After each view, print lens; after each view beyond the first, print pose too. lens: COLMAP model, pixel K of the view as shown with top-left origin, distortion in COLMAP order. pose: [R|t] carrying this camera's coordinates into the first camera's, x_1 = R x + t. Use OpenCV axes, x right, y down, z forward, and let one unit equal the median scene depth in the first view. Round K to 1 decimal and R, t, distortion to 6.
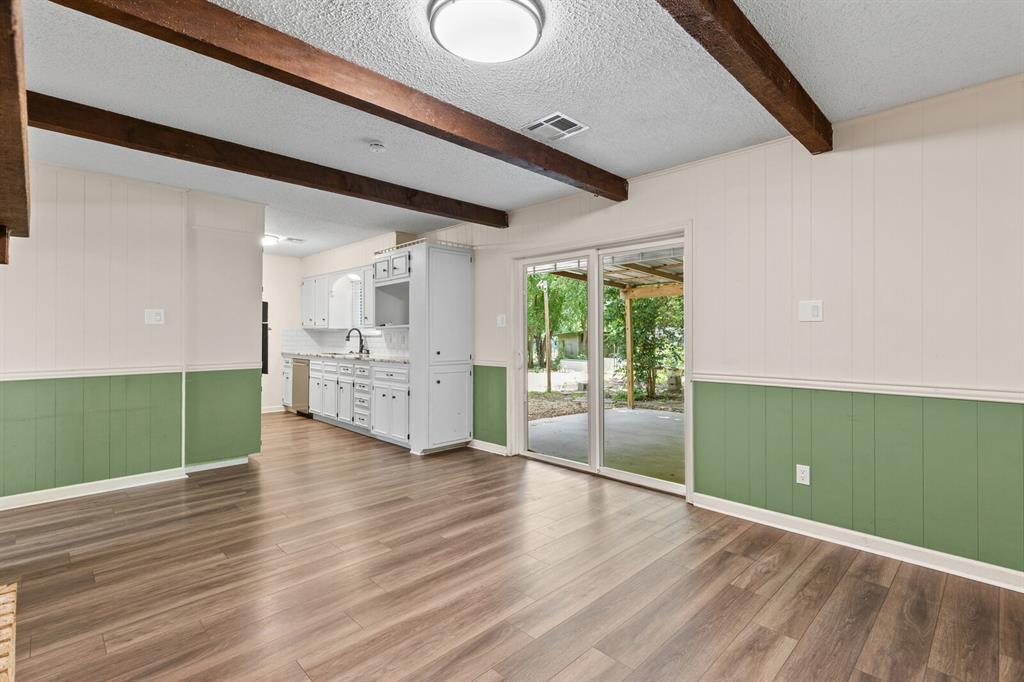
lens RADIAL K [[474.4, 0, 514.2], [0, 474.4, 334.9], [0, 0, 1]] dist [0.005089, -0.000050]
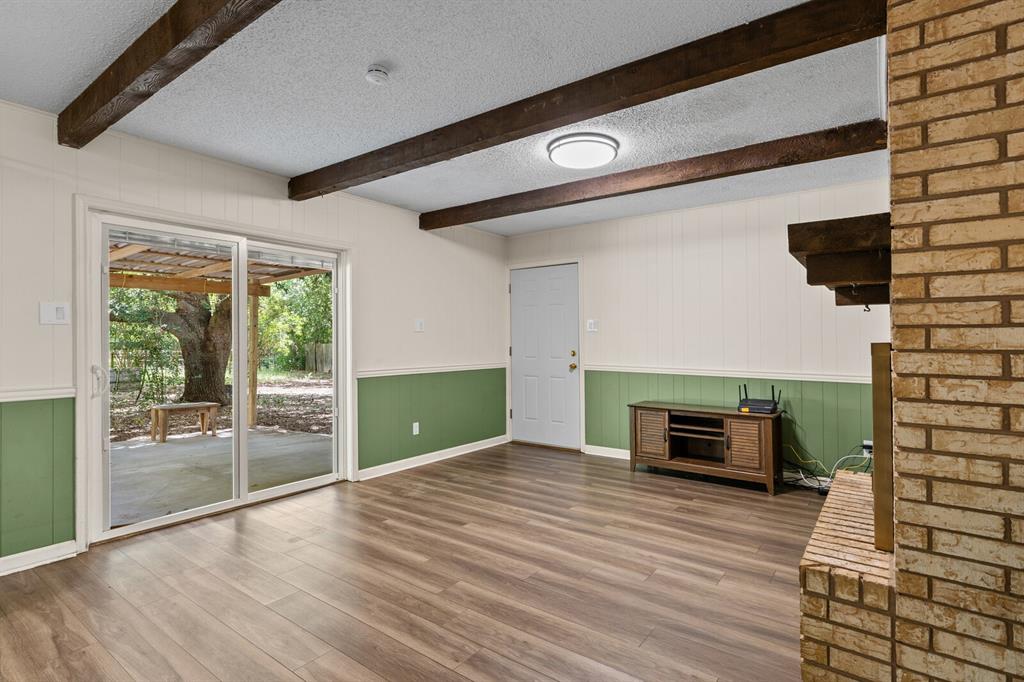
lens RADIAL K [[515.5, 0, 490.5], [0, 515.5, 334.0], [0, 0, 1]] dist [0.002301, -0.000685]
pose [[-0.126841, 0.010831, 0.991864, -0.458126], [-0.001227, 0.999938, -0.011076, -0.000080], [-0.991922, -0.002621, -0.126820, 0.398523]]
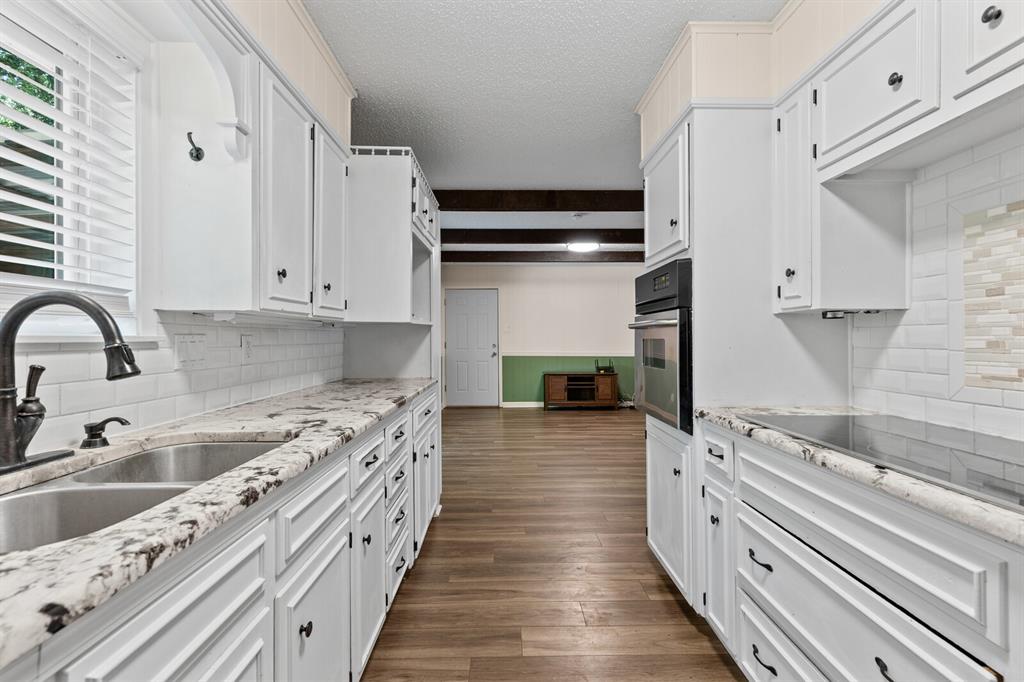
lens RADIAL K [[474.4, 0, 509.6], [0, 474.4, 334.6], [0, 0, 1]] dist [0.005089, -0.000050]
pose [[-0.721856, 0.005212, 0.692024, -0.511984], [0.001956, 0.999983, -0.005491, -0.000082], [-0.692041, -0.002610, -0.721854, 0.968701]]
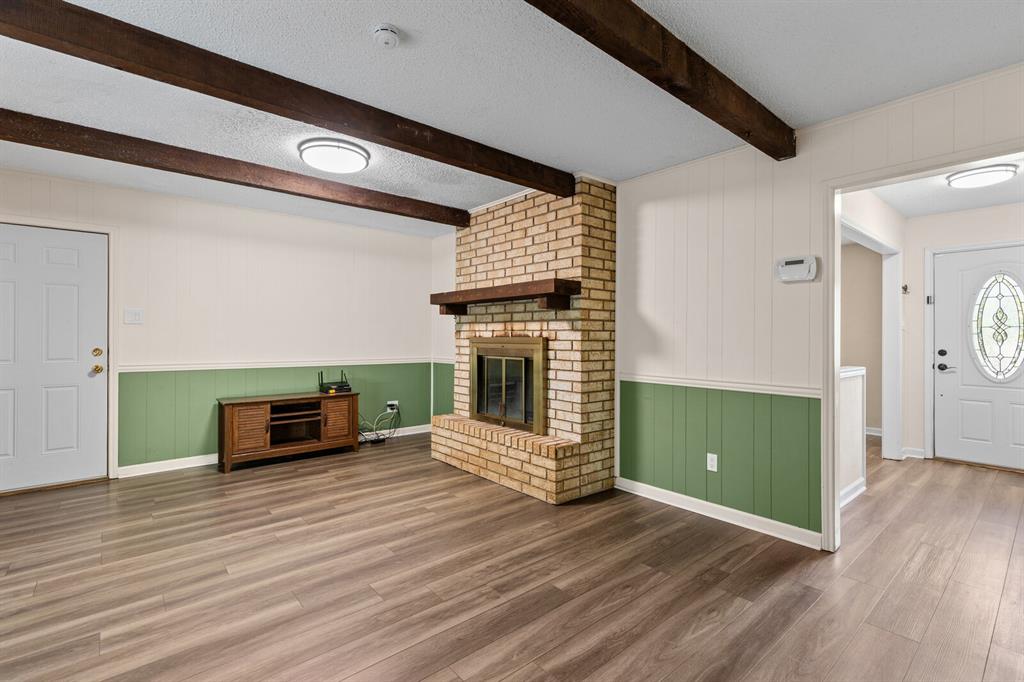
lens RADIAL K [[474.4, 0, 517.9], [0, 474.4, 331.1], [0, 0, 1]] dist [0.005089, -0.000050]
pose [[-0.998008, -0.003393, 0.062989, -0.215805], [-0.003991, 0.999948, -0.009370, -0.000576], [-0.062954, -0.009603, -0.997970, 0.689510]]
